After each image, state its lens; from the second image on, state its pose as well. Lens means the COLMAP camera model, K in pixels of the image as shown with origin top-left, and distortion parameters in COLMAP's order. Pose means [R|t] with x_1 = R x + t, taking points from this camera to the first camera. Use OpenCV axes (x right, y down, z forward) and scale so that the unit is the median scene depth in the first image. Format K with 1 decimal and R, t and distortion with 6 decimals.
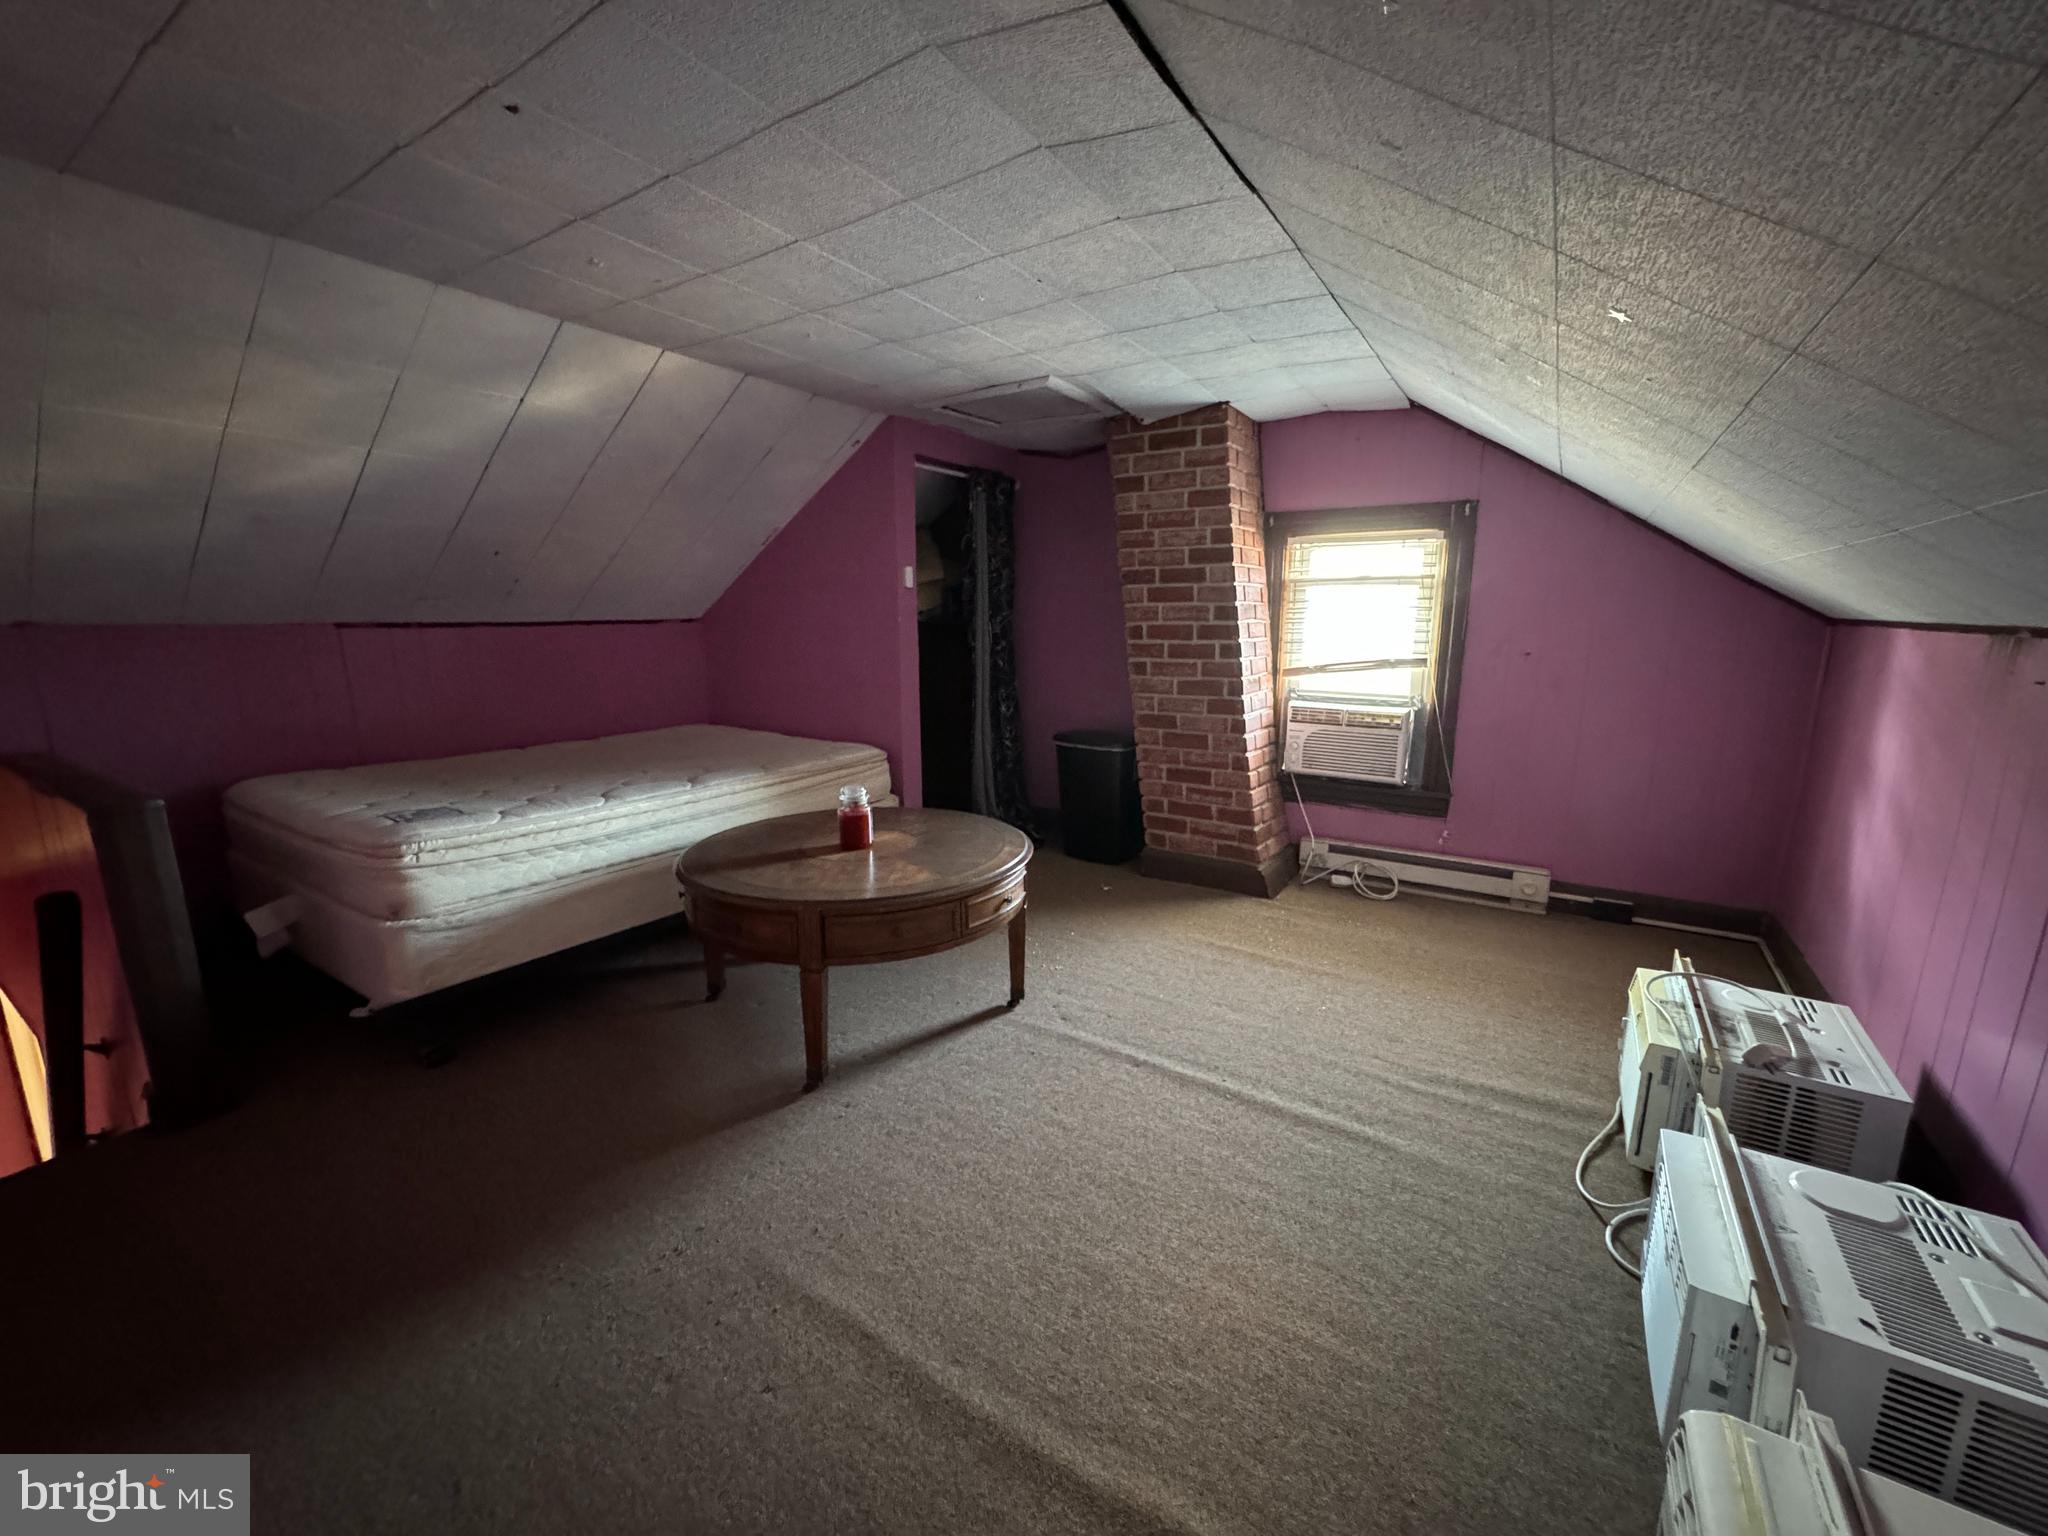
lens RADIAL K [[819.9, 0, 1022.5], [0, 819.9, 774.6], [0, 0, 1]] dist [-0.005819, 0.000689]
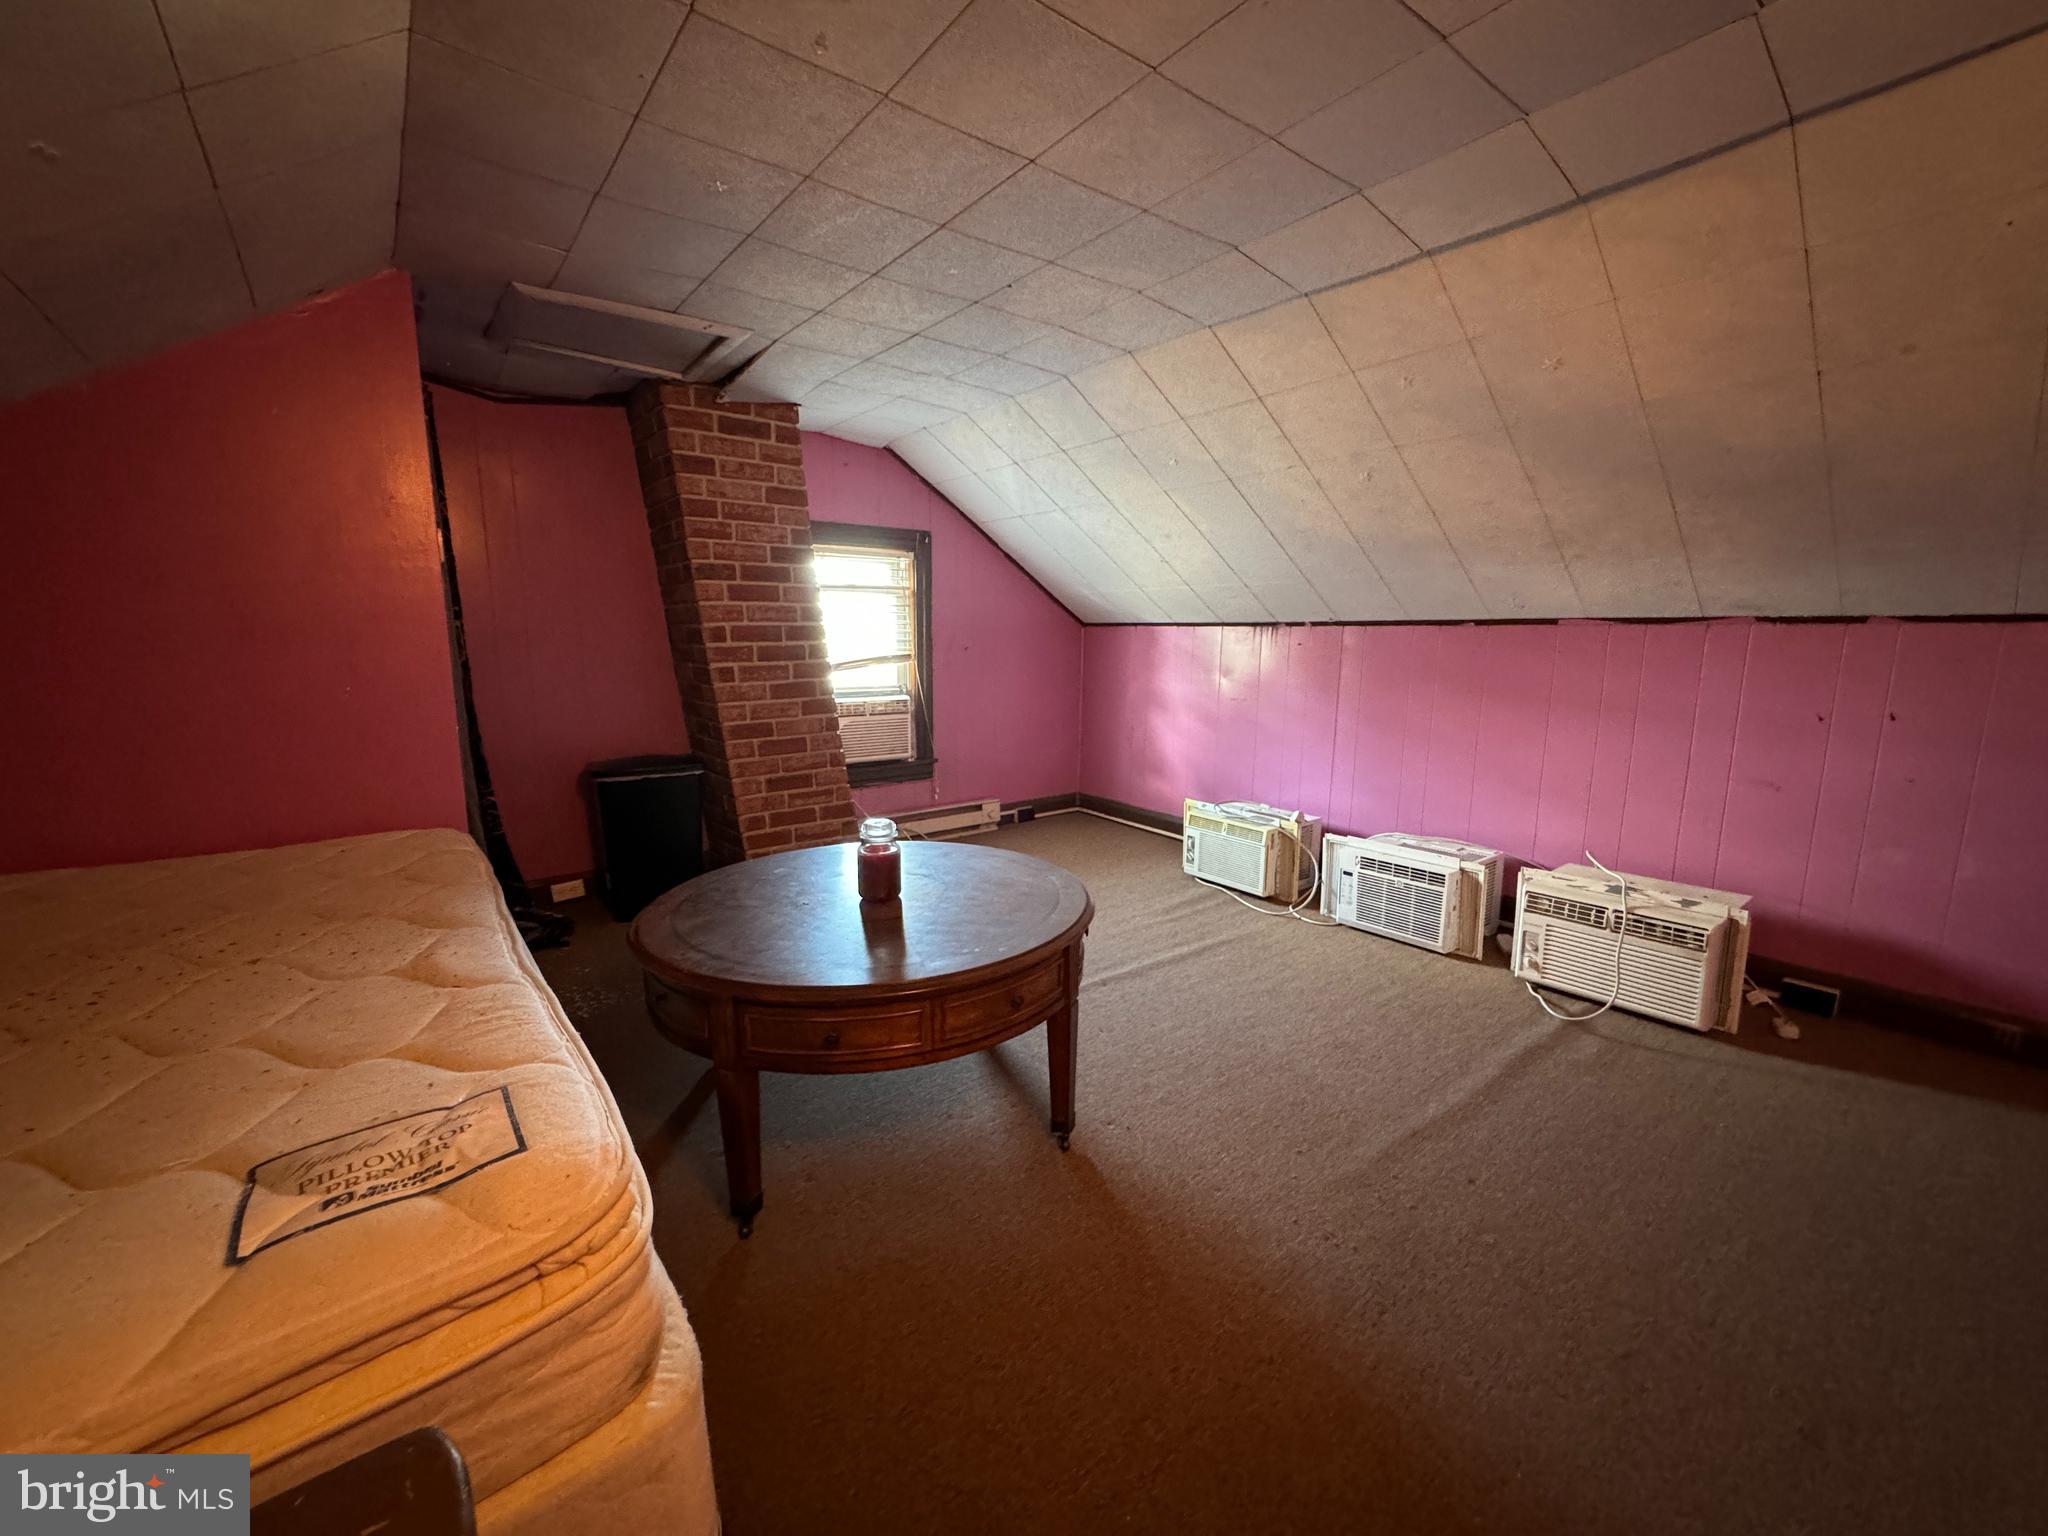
lens RADIAL K [[819.9, 0, 1026.6], [0, 819.9, 772.3], [0, 0, 1]] dist [-0.005819, 0.000689]
pose [[0.321166, -0.157275, 0.933872, -0.625380], [0.183139, 0.977813, 0.101693, -0.058874], [-0.929146, 0.138368, 0.342844, 0.422321]]
